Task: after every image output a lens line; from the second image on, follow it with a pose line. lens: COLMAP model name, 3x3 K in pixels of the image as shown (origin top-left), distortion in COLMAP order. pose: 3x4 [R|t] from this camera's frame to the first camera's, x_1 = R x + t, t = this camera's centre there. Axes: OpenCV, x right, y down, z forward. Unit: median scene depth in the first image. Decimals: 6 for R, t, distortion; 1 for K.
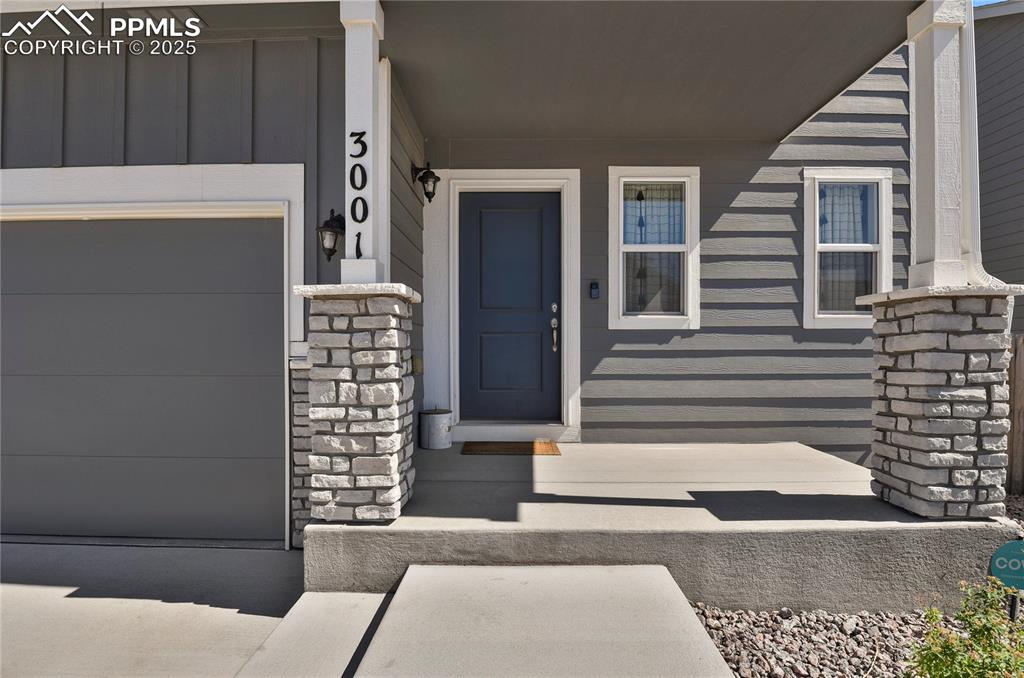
lens RADIAL K [[518.3, 0, 512.5], [0, 518.3, 347.8], [0, 0, 1]] dist [-0.033483, 0.005115]
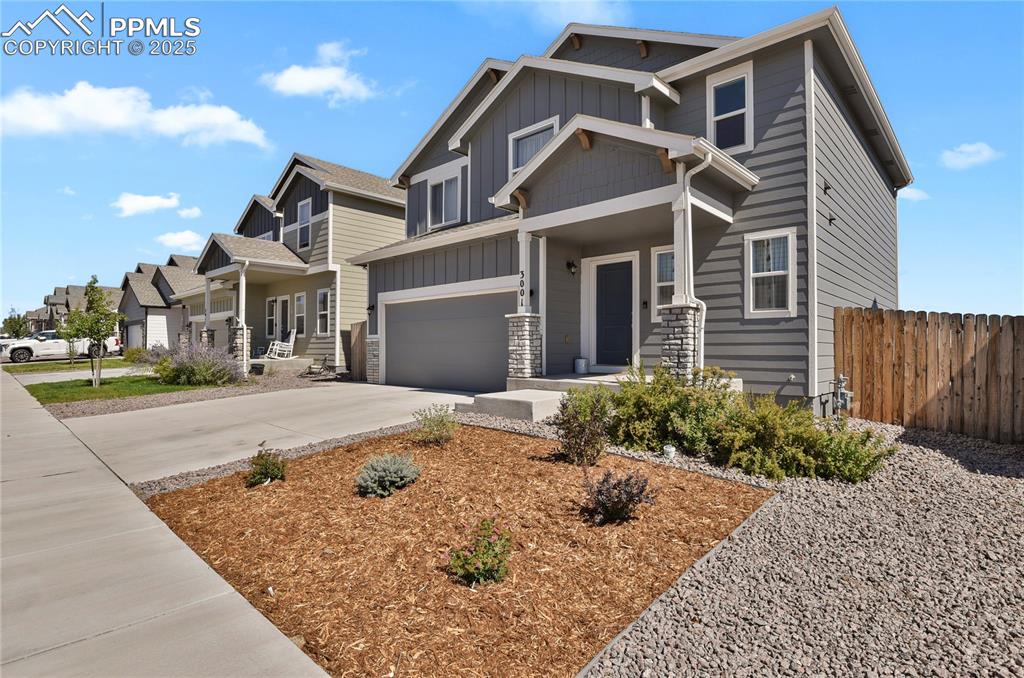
lens RADIAL K [[518.3, 0, 513.9], [0, 518.3, 341.3], [0, 0, 1]] dist [-0.033483, 0.005115]
pose [[0.733817, -0.009436, -0.679282, 1.244061], [0.002399, 0.999933, -0.011299, 0.066591], [0.679343, 0.006662, 0.733790, -0.992215]]
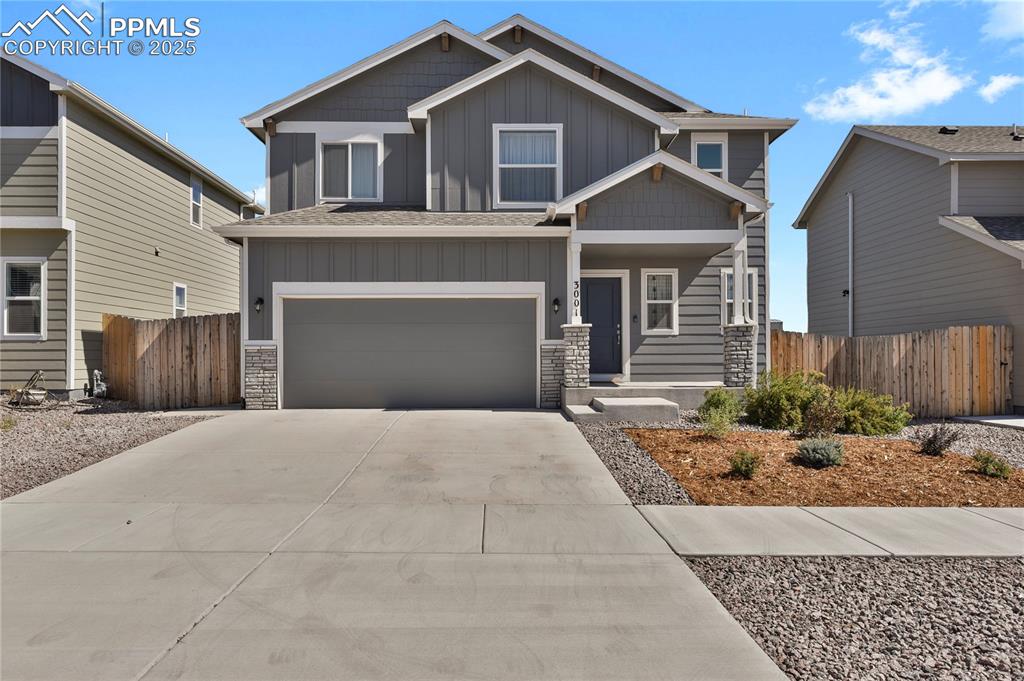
lens RADIAL K [[689.5, 0, 512.5], [0, 689.5, 342.8], [0, 0, 1]] dist [-0.004727, 0.000399]
pose [[0.999476, -0.003263, 0.032217, -0.530075], [0.003815, 0.999847, -0.017071, 0.055361], [-0.032156, 0.017185, 0.999335, -2.244439]]
